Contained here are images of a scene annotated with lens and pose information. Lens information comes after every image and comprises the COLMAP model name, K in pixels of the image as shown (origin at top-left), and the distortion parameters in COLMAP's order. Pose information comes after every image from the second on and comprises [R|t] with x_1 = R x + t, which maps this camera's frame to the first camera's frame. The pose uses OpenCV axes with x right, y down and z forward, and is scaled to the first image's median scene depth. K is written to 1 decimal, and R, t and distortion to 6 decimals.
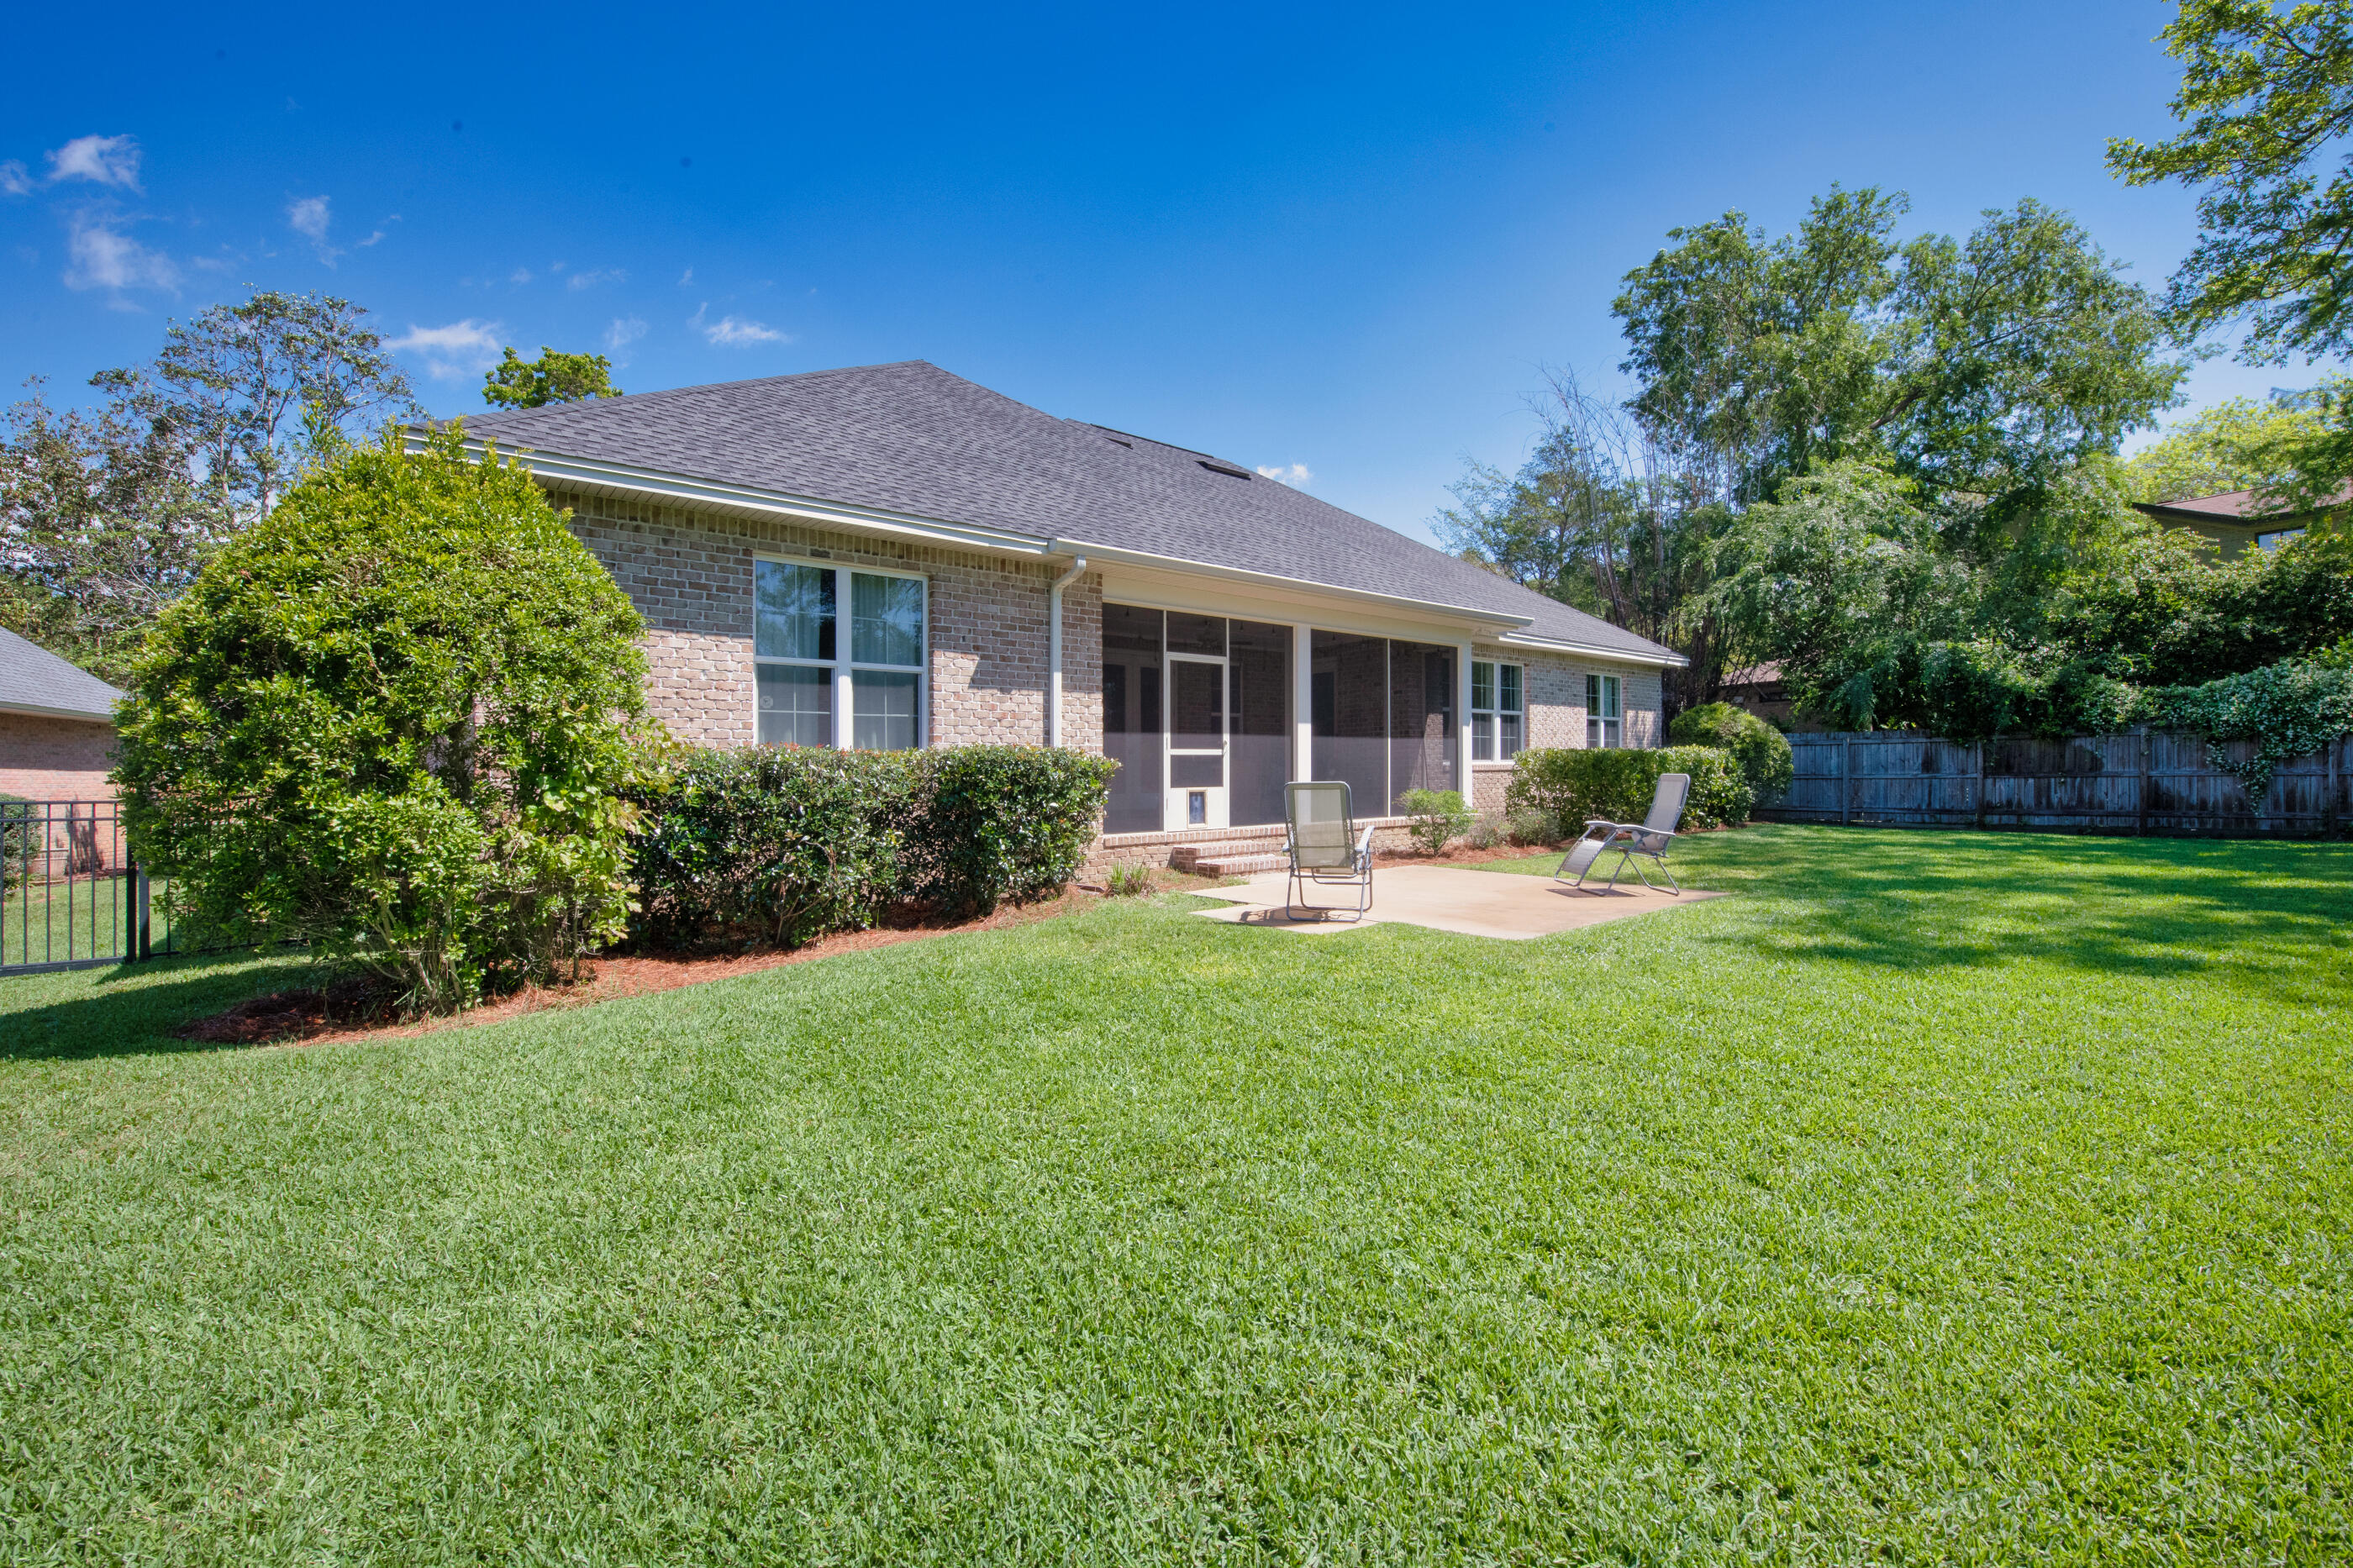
lens RADIAL K [[961.0, 0, 1188.2], [0, 961.0, 782.2], [0, 0, 1]] dist [-0.012245, -0.004887]
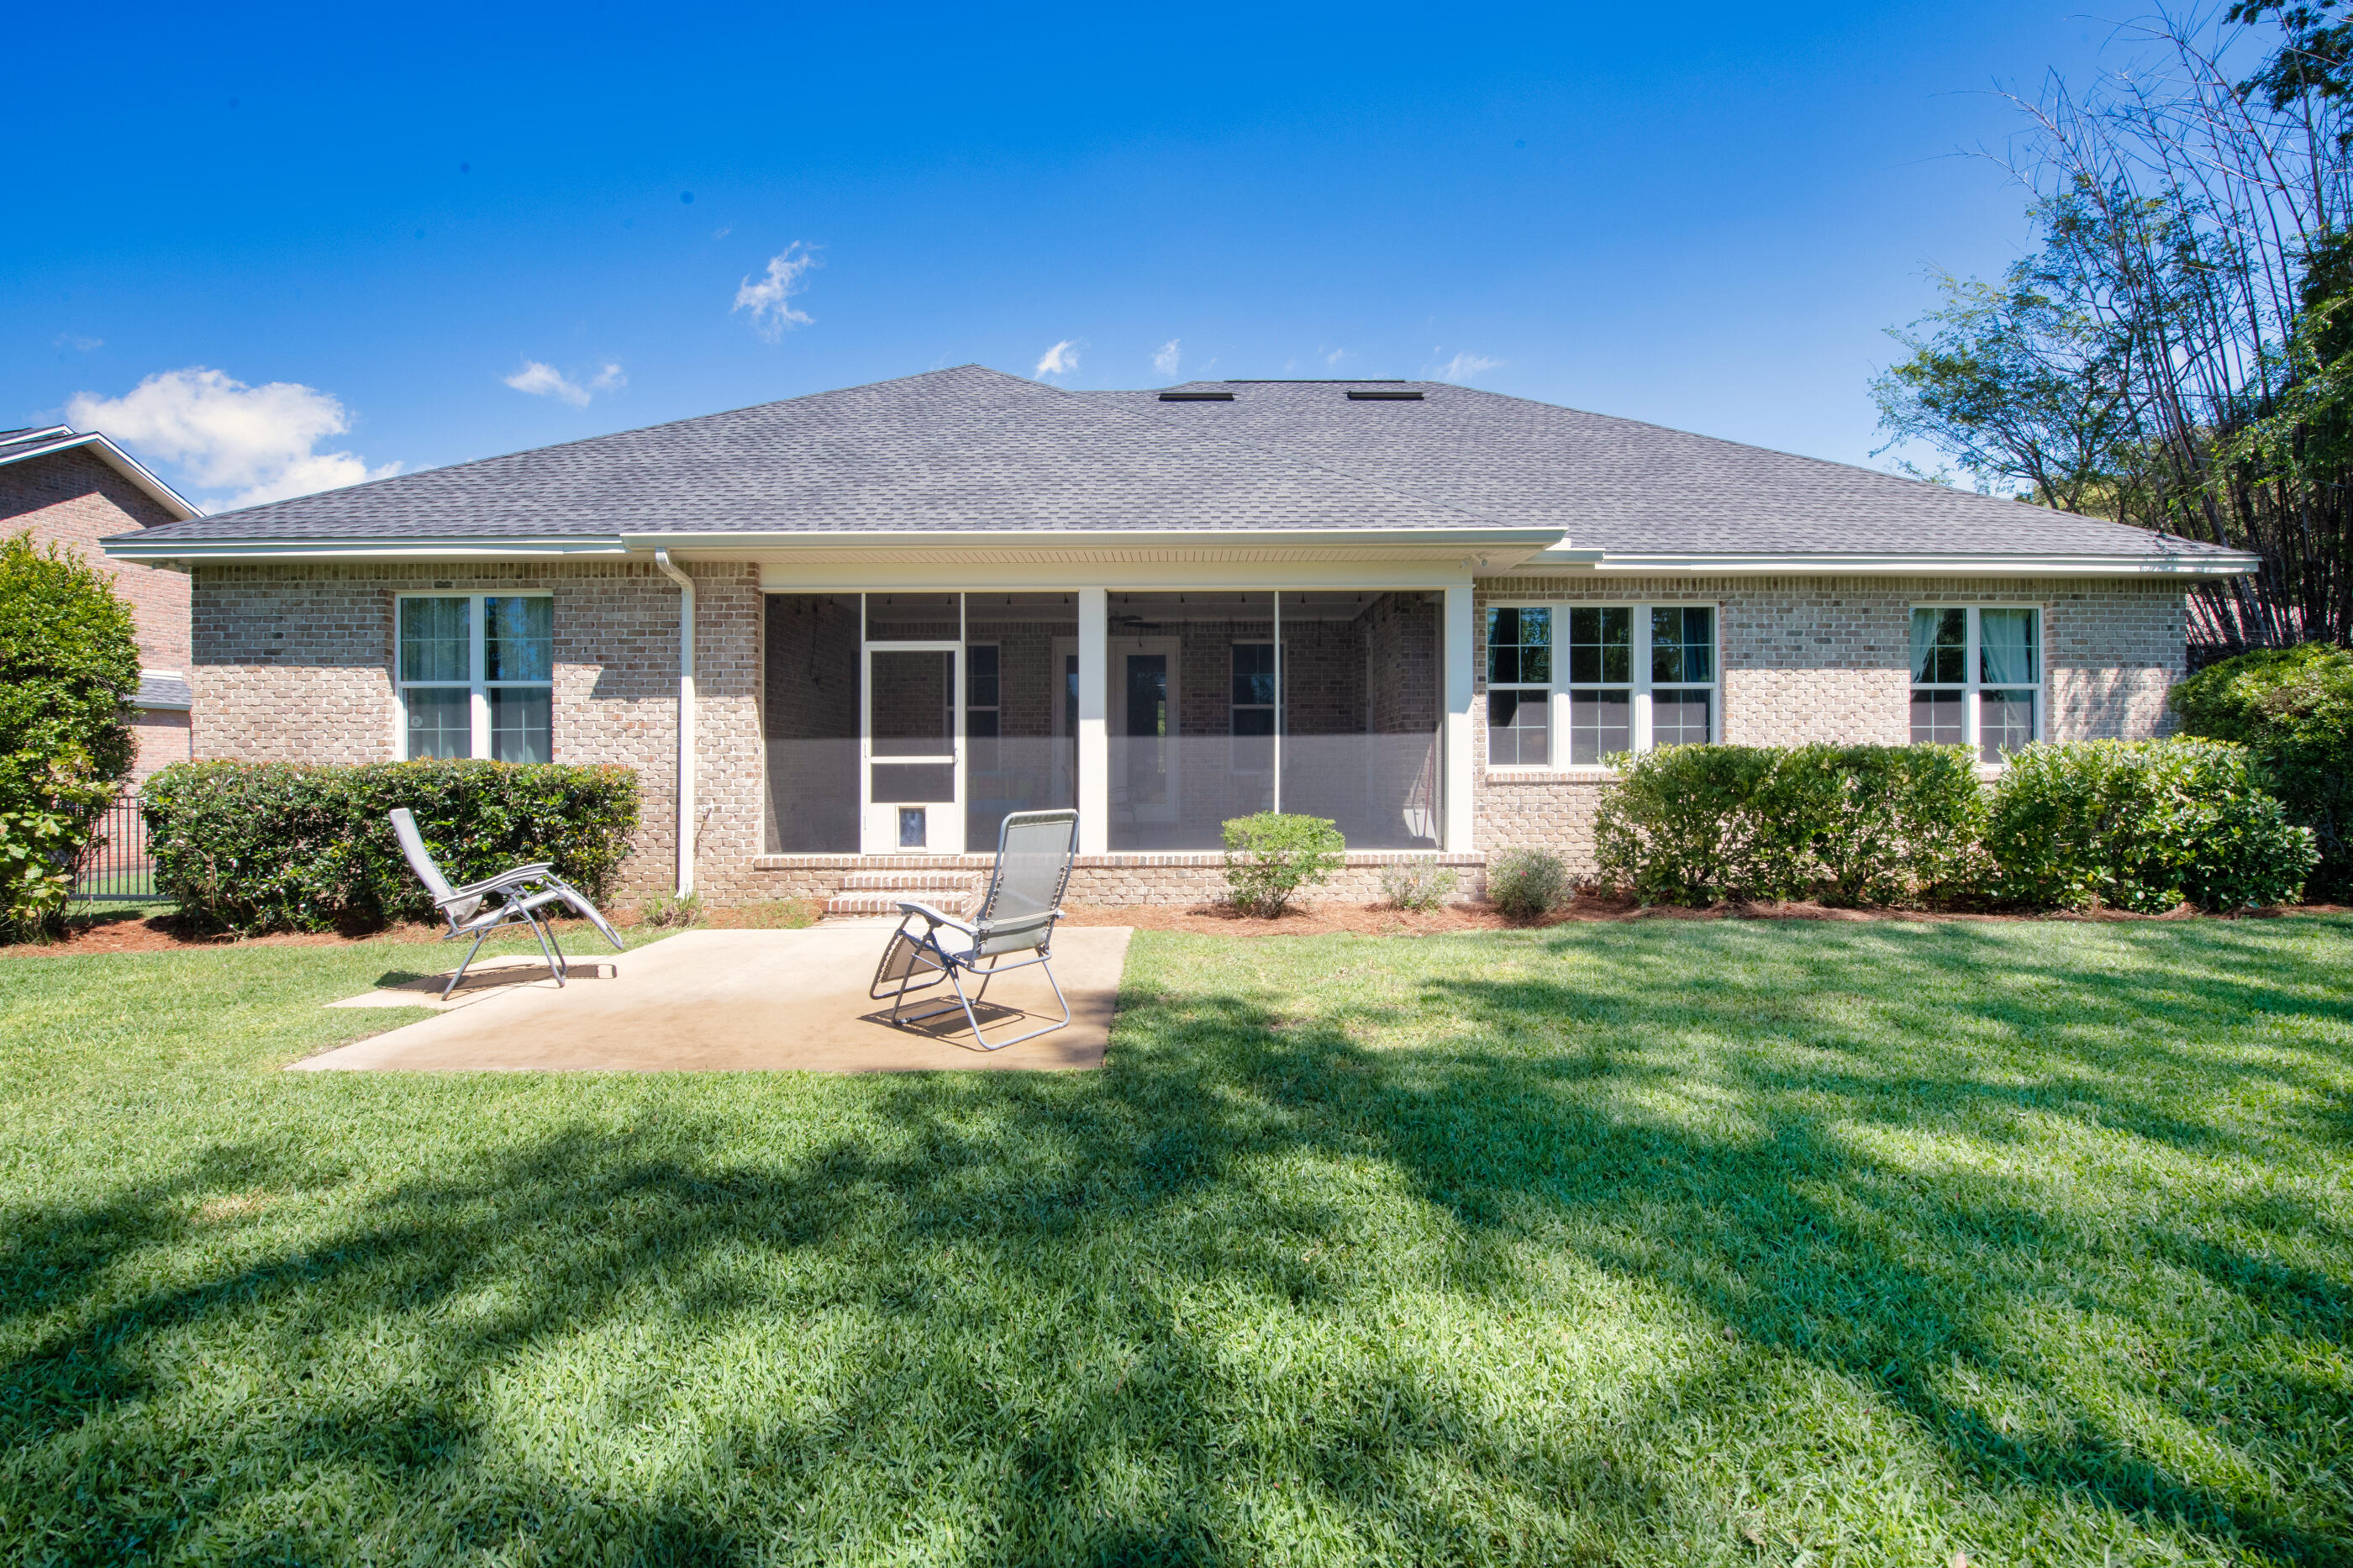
lens RADIAL K [[961.0, 0, 1179.1], [0, 961.0, 772.0], [0, 0, 1]] dist [-0.012245, -0.004887]
pose [[0.775125, 0.001695, -0.631806, 0.706753], [-0.008647, 0.999931, -0.007926, -0.016481], [0.631749, 0.011607, 0.775086, 0.507351]]
